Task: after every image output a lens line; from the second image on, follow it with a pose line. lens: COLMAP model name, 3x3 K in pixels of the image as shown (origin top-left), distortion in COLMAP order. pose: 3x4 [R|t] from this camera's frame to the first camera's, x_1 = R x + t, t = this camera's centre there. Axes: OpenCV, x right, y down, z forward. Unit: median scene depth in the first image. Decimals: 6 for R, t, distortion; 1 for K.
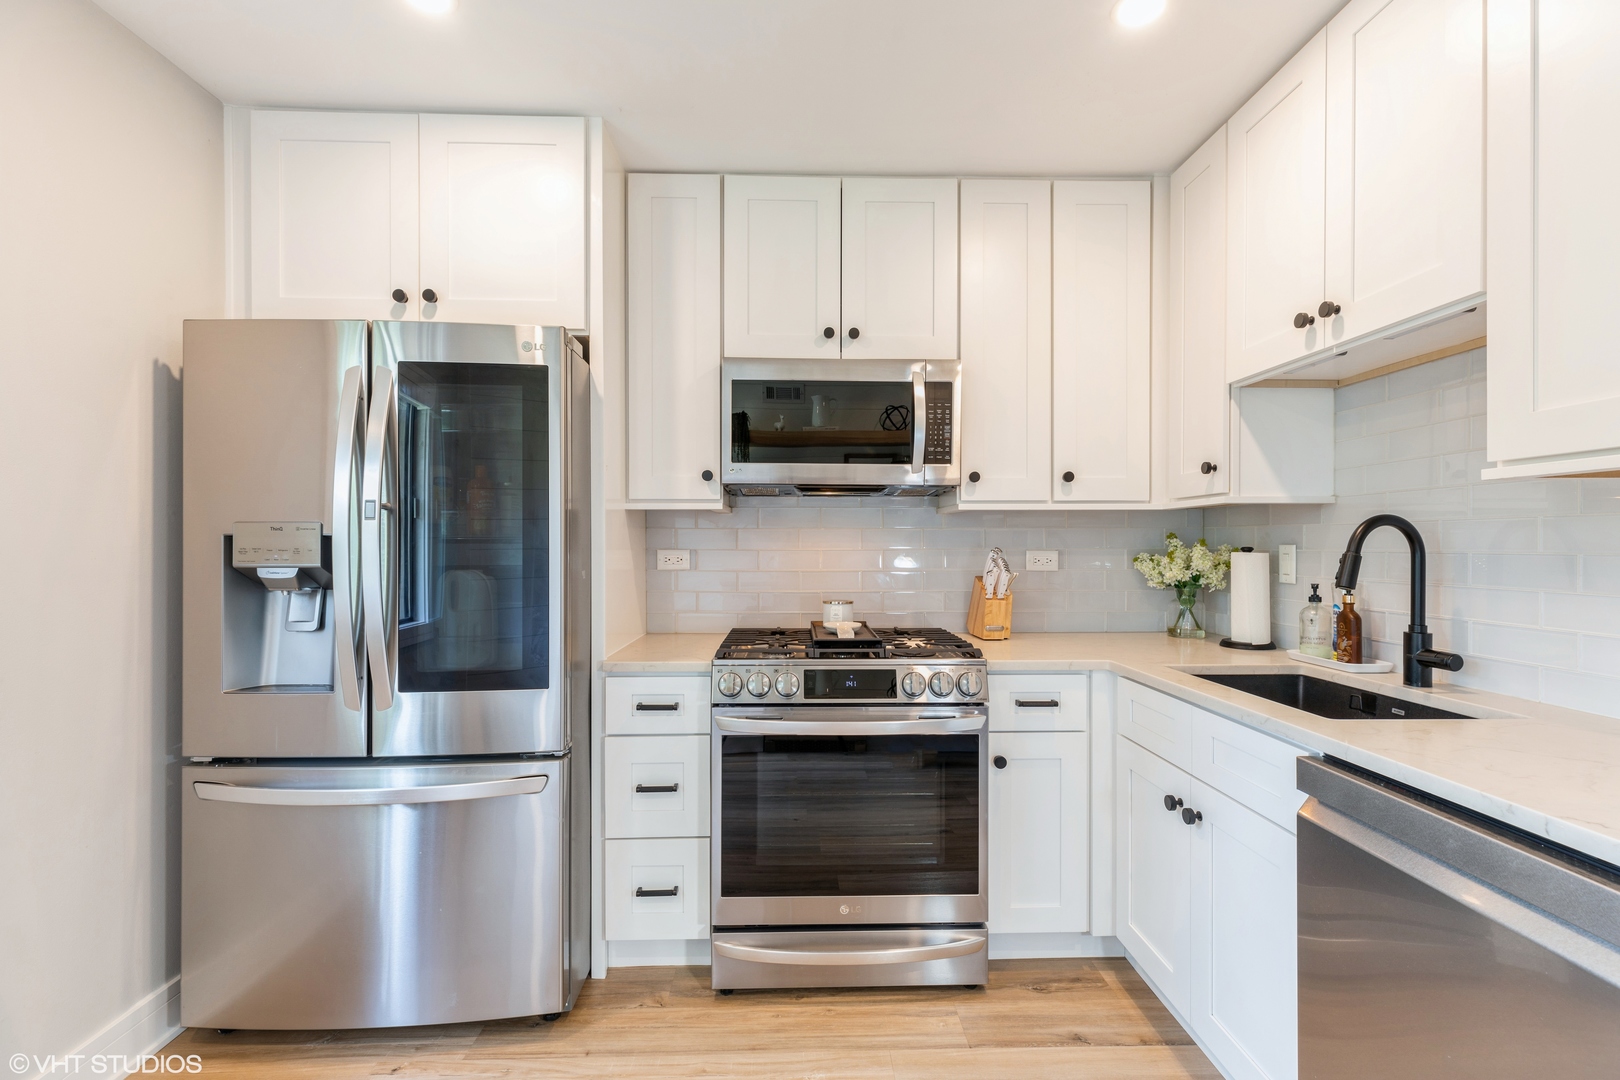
lens RADIAL K [[727.8, 0, 809.1], [0, 727.8, 547.9], [0, 0, 1]] dist [0.004415, 0.000505]
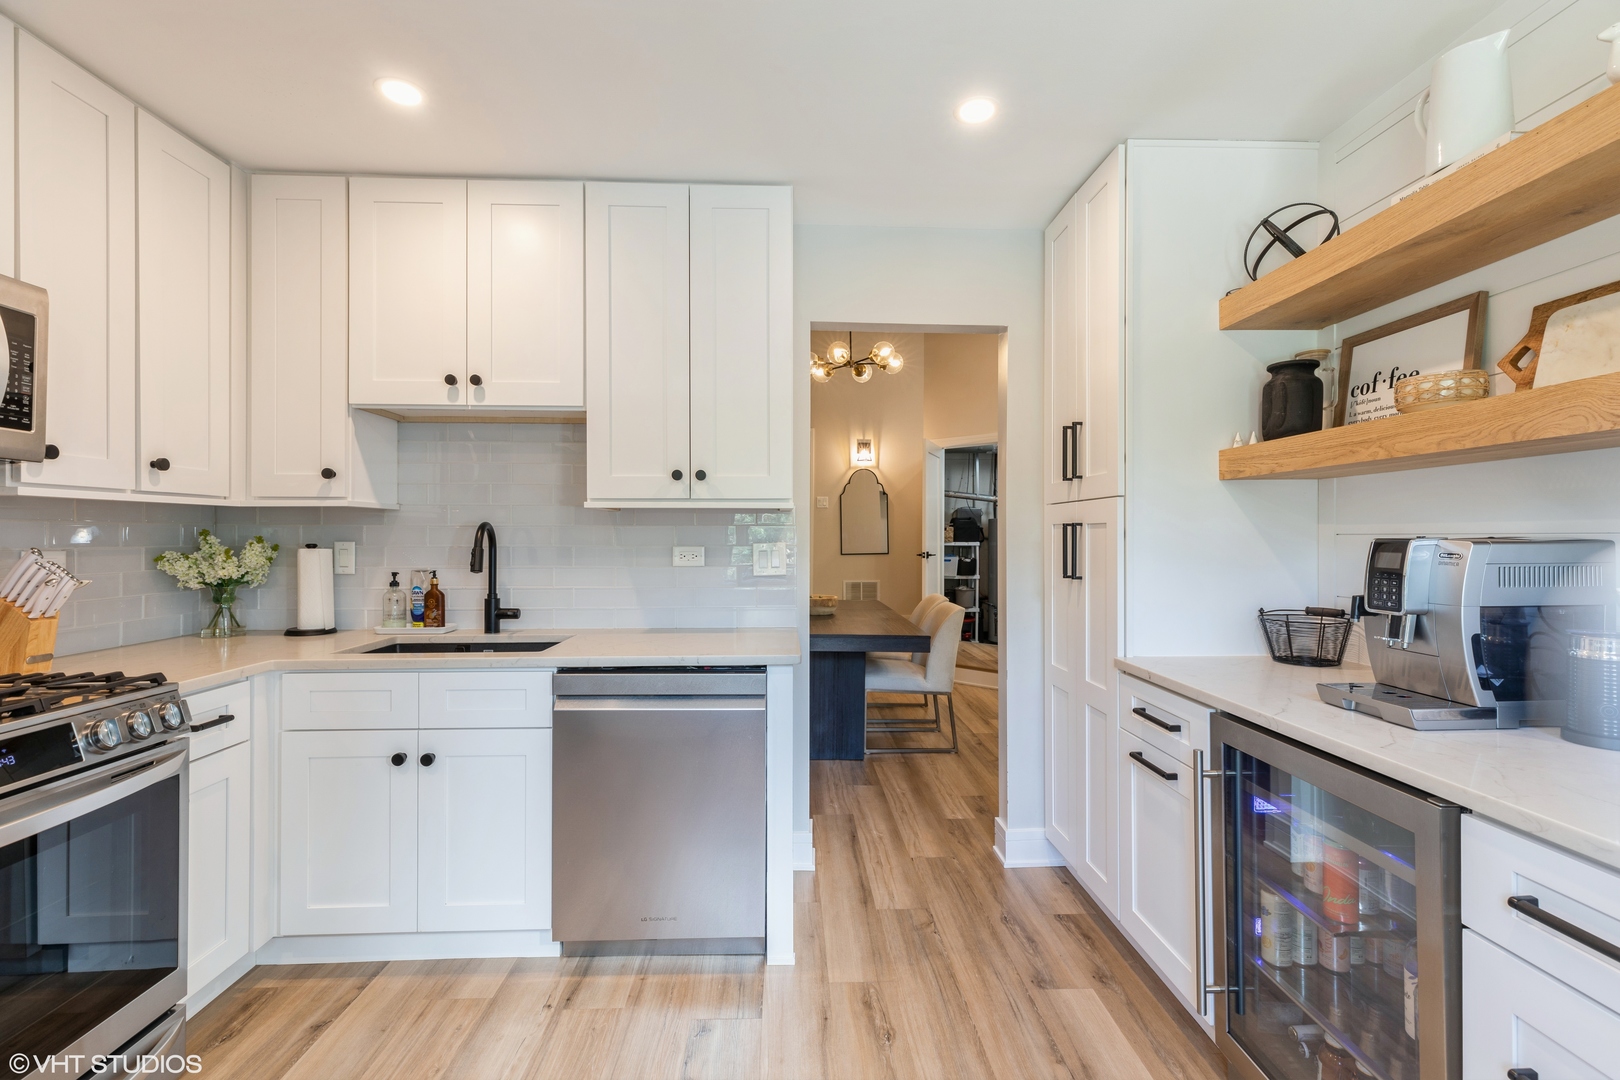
lens RADIAL K [[727.8, 0, 810.7], [0, 727.8, 532.7], [0, 0, 1]] dist [0.004415, 0.000505]
pose [[-0.013593, 0.005014, 0.999895, -0.581780], [0.004697, 0.999977, -0.004950, -0.010096], [-0.999897, 0.004629, -0.013617, 0.278996]]
